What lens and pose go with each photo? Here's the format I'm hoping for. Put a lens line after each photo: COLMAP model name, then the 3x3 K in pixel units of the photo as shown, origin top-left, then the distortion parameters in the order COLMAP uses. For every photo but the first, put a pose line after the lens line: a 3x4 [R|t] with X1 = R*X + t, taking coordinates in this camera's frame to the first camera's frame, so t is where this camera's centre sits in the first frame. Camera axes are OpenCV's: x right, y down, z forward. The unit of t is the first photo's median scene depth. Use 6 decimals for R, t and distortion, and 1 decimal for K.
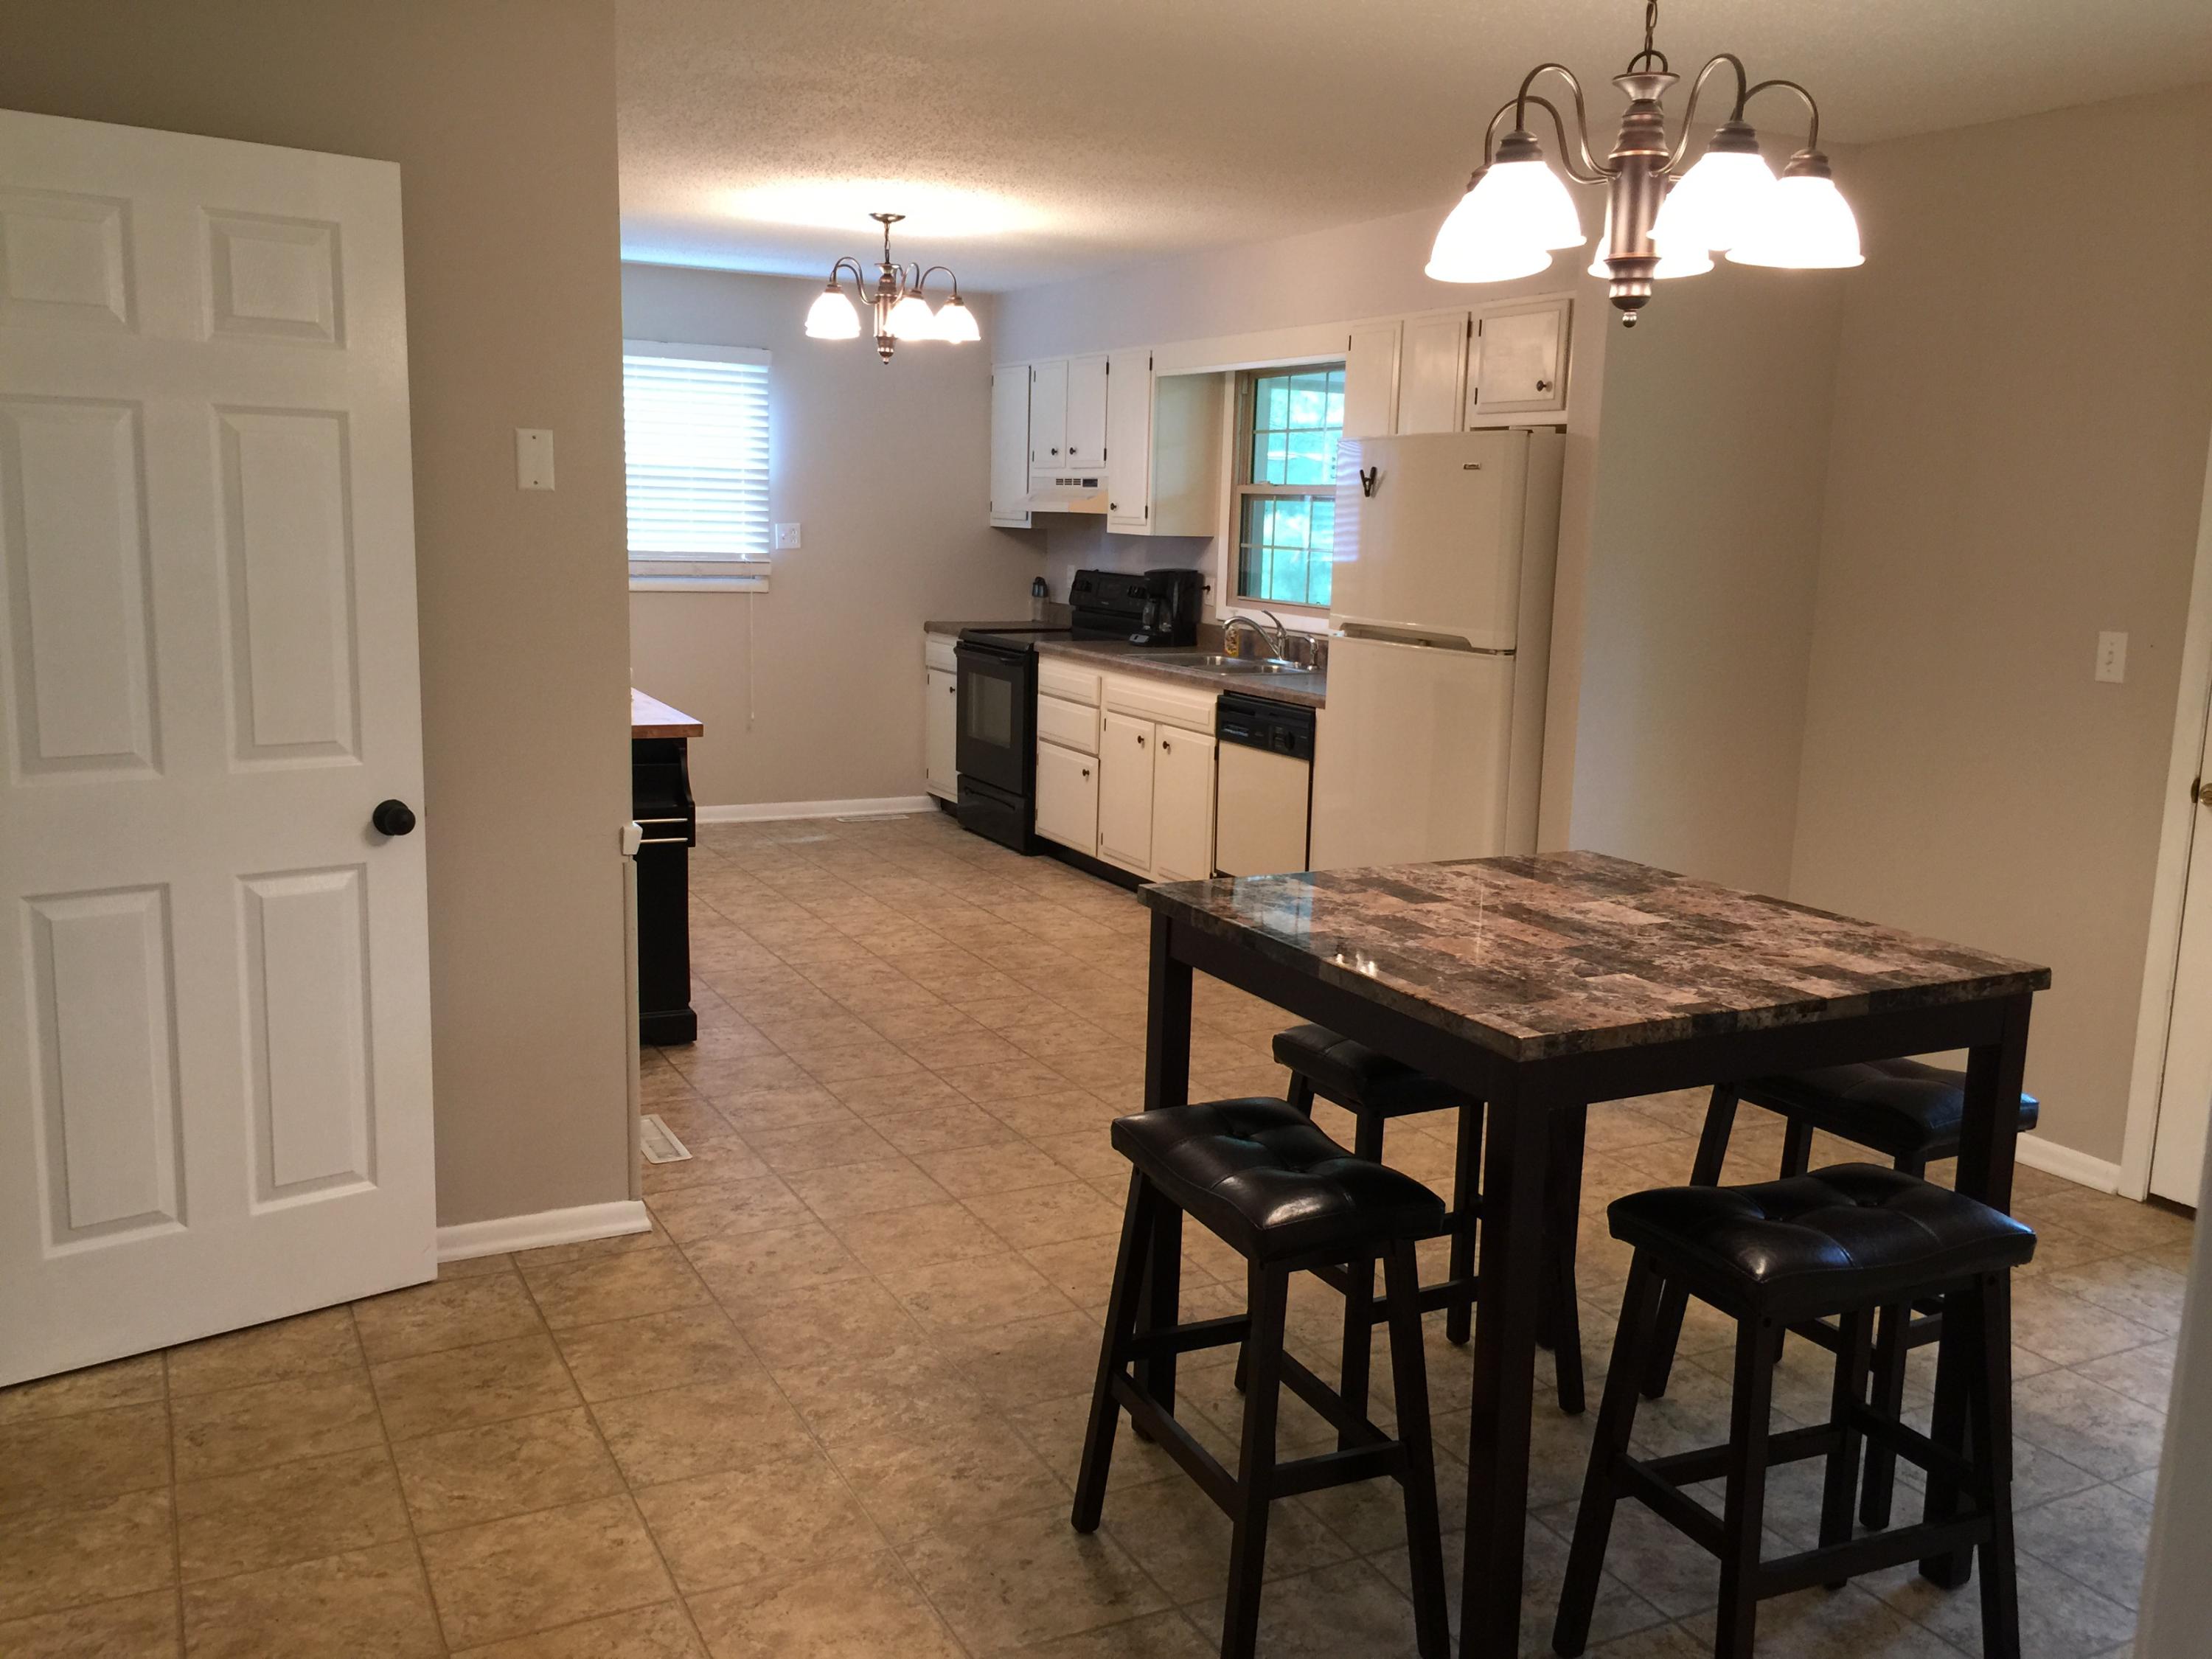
lens RADIAL K [[1875.0, 0, 1042.1], [0, 1875.0, 800.8], [0, 0, 1]] dist [0.060973, -0.094489]
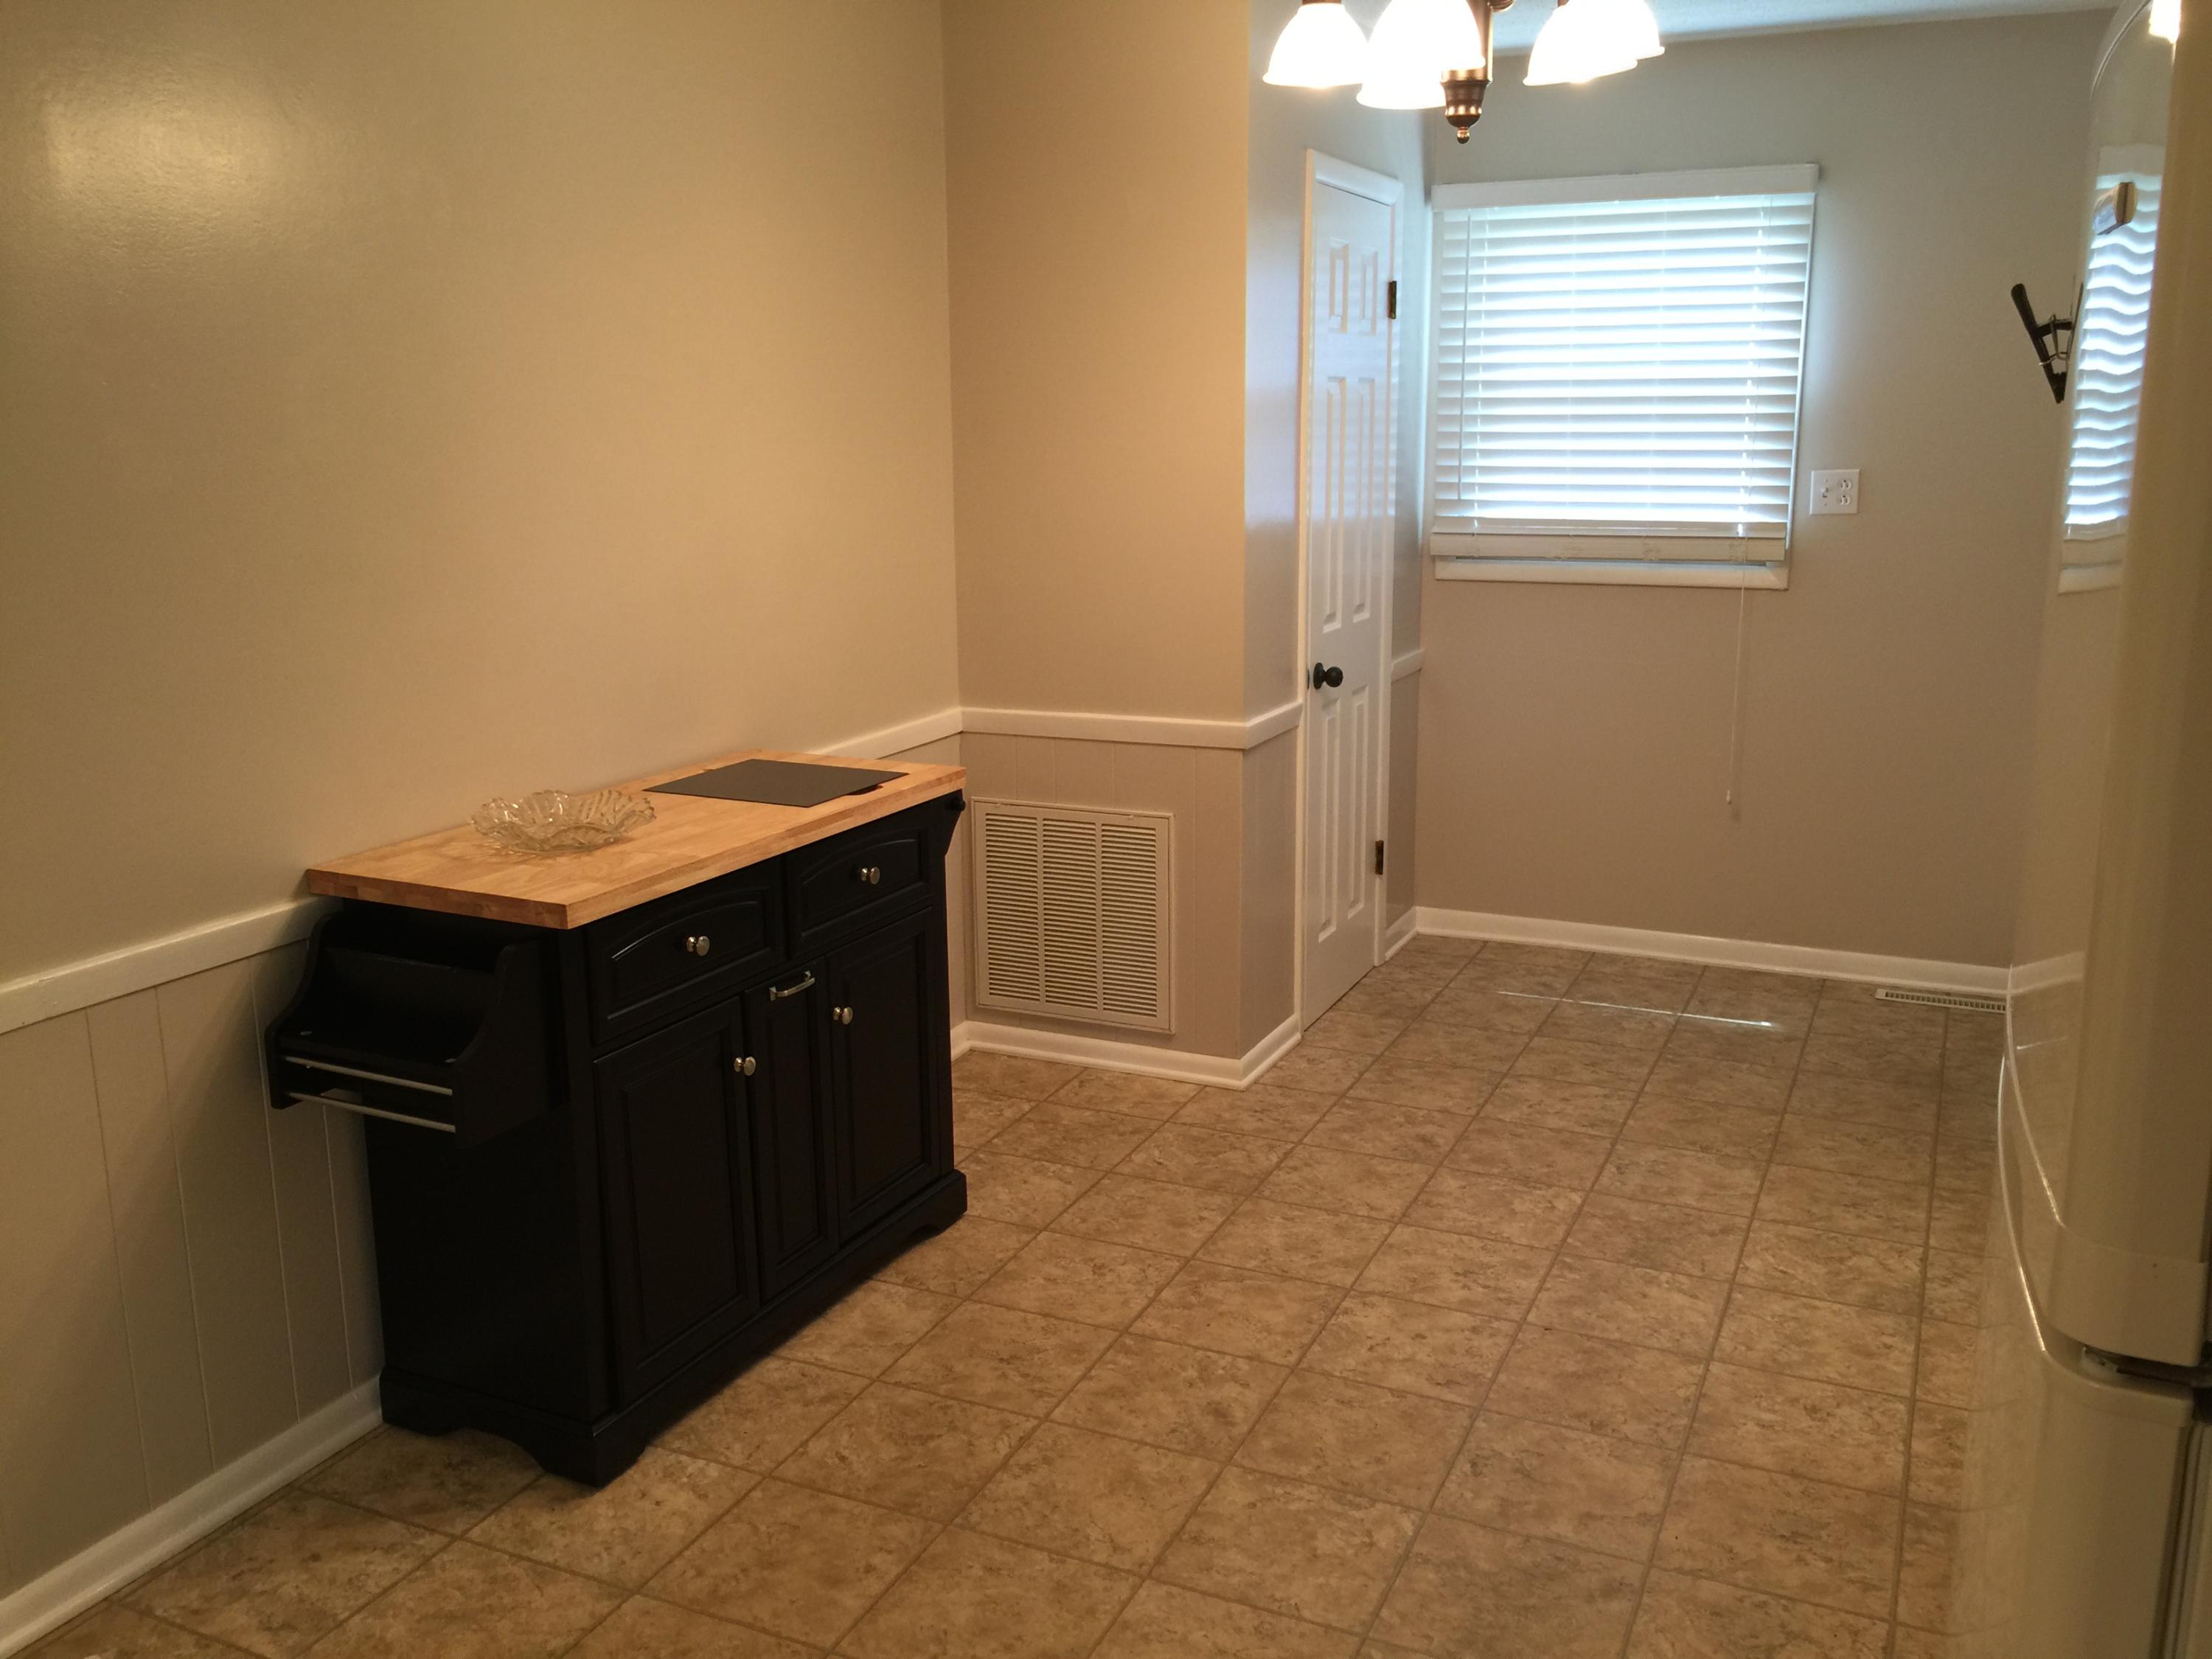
lens RADIAL K [[1875.0, 0, 1125.7], [0, 1875.0, 806.0], [0, 0, 1]] dist [0.060973, -0.094489]
pose [[0.638539, 0.126861, -0.759062, 0.194514], [-0.096786, 0.991726, 0.084328, -0.081586], [0.763479, 0.019620, 0.645534, 0.515126]]
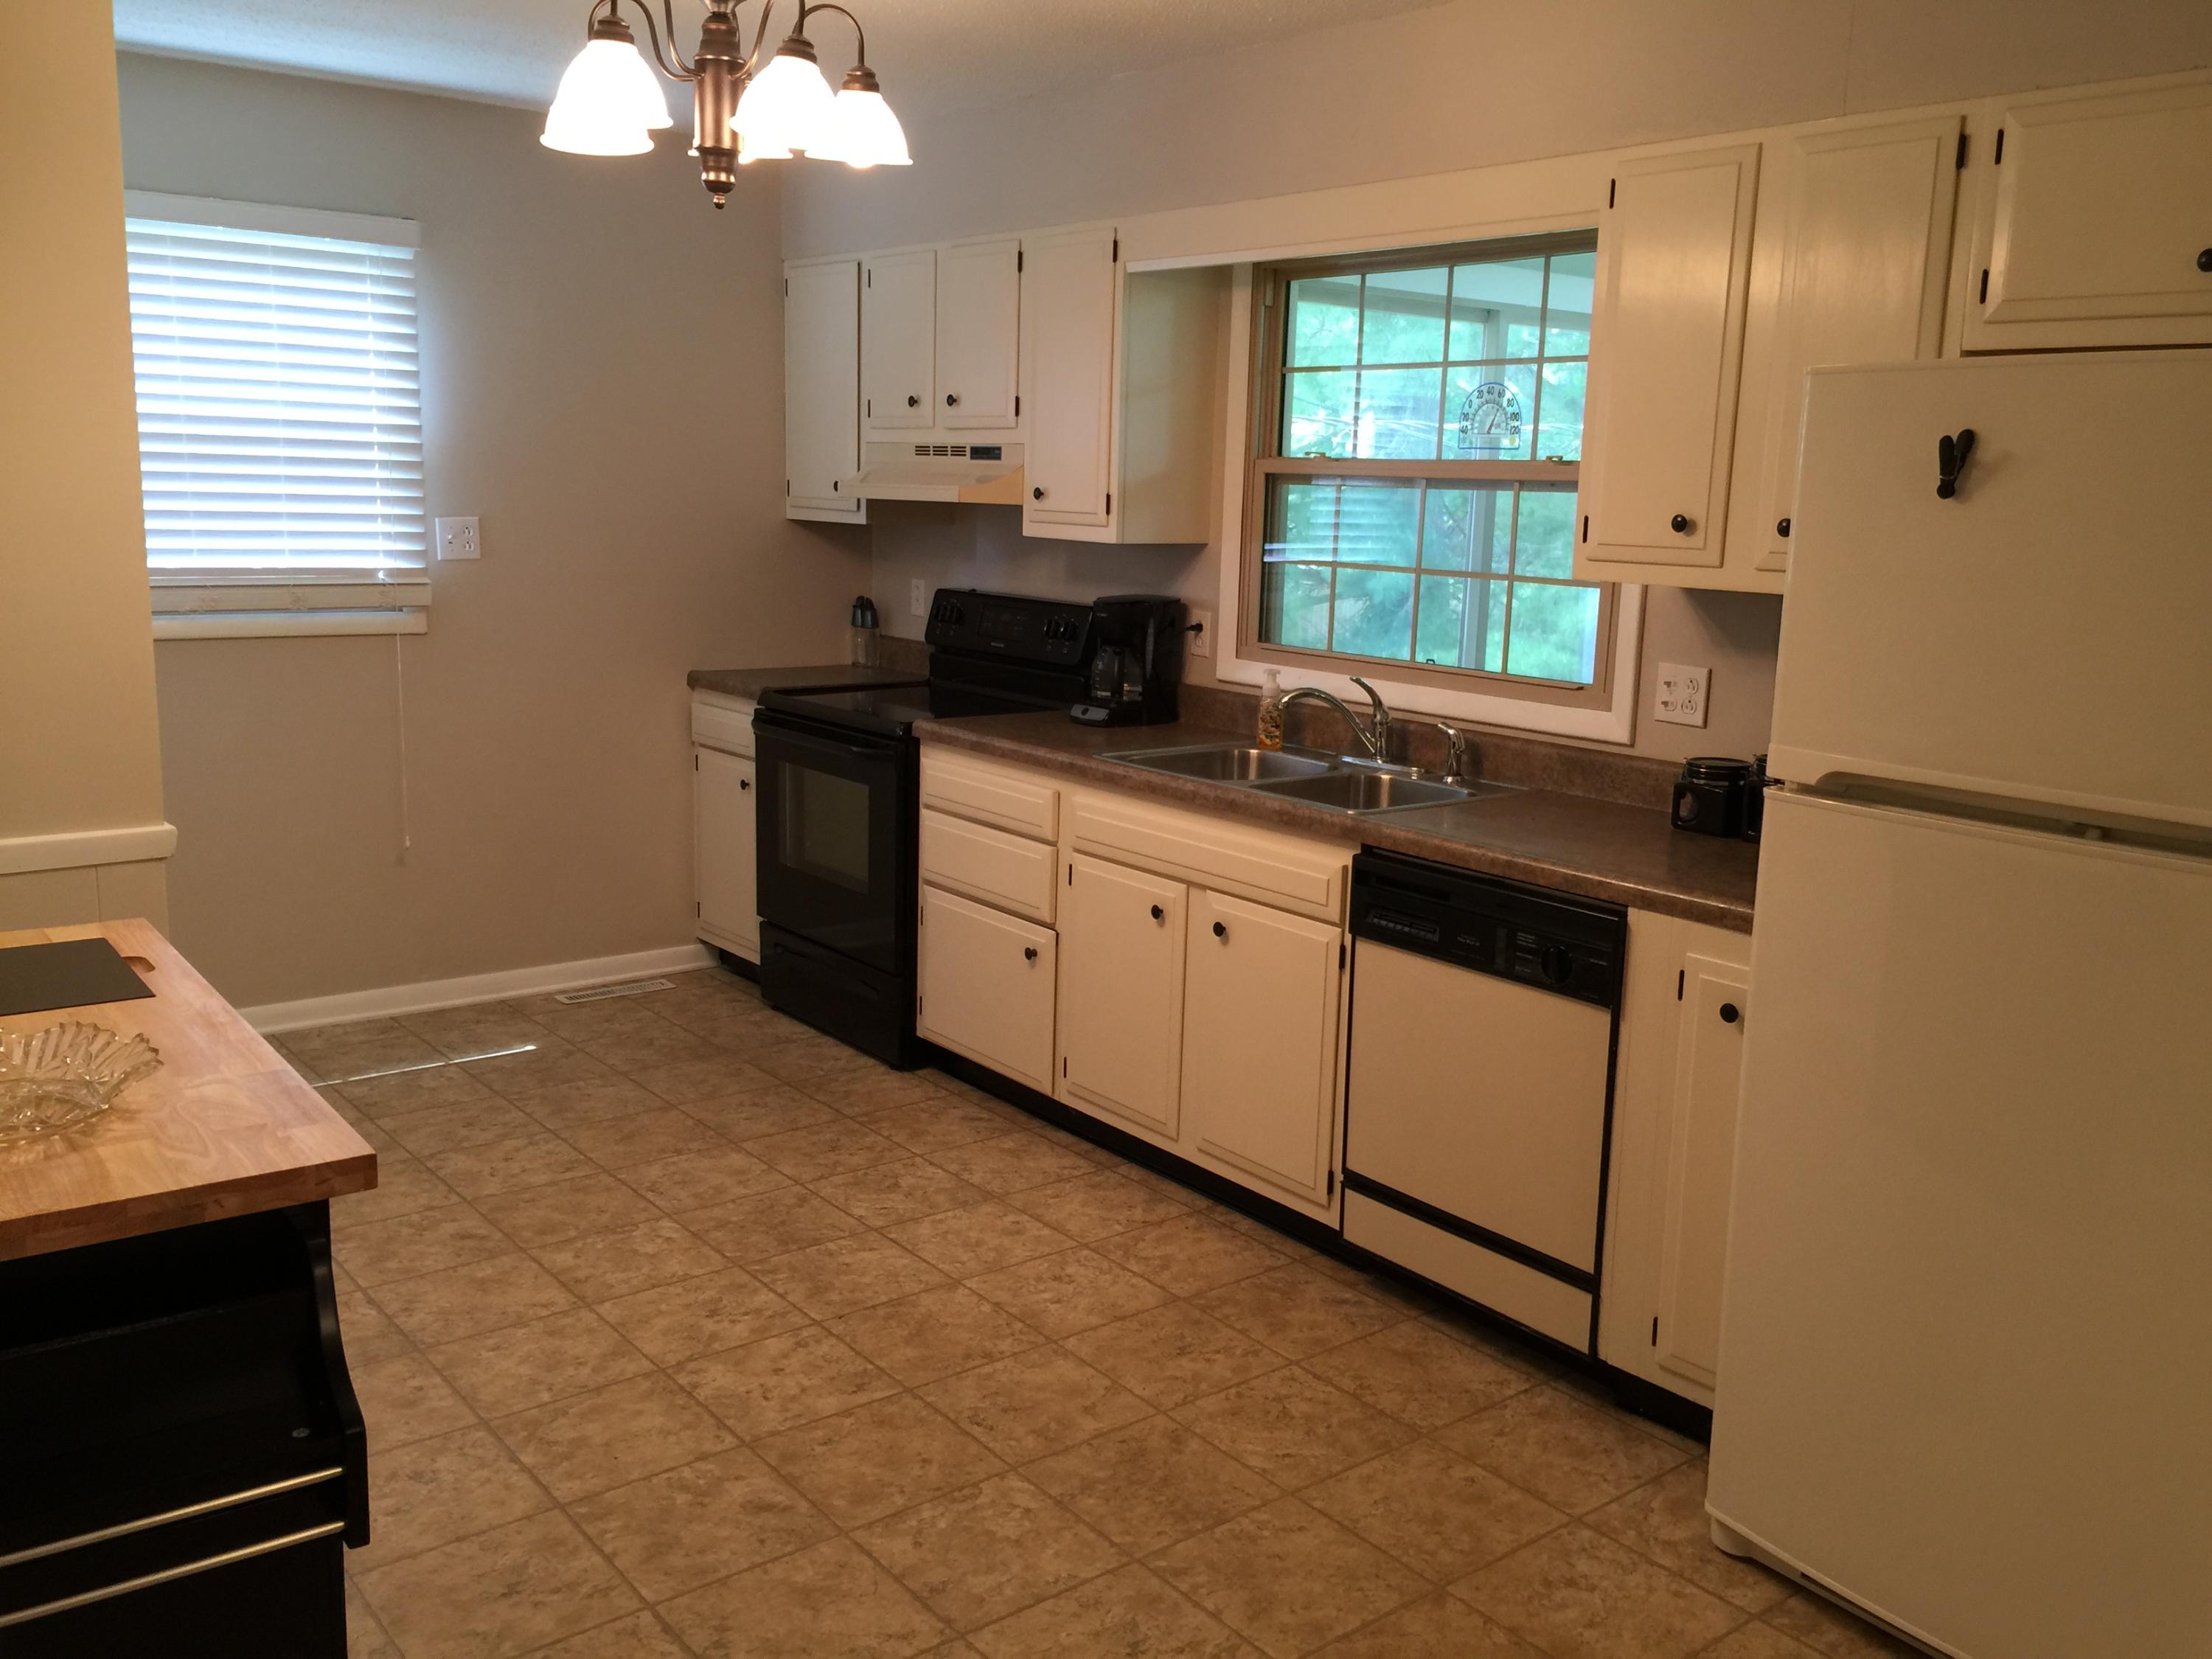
lens RADIAL K [[1875.0, 0, 1069.9], [0, 1875.0, 796.8], [0, 0, 1]] dist [0.060973, -0.094489]
pose [[0.976932, -0.035475, 0.210585, -0.082189], [0.031543, 0.999260, 0.022003, -0.072781], [-0.211209, -0.014853, 0.977328, 0.410929]]
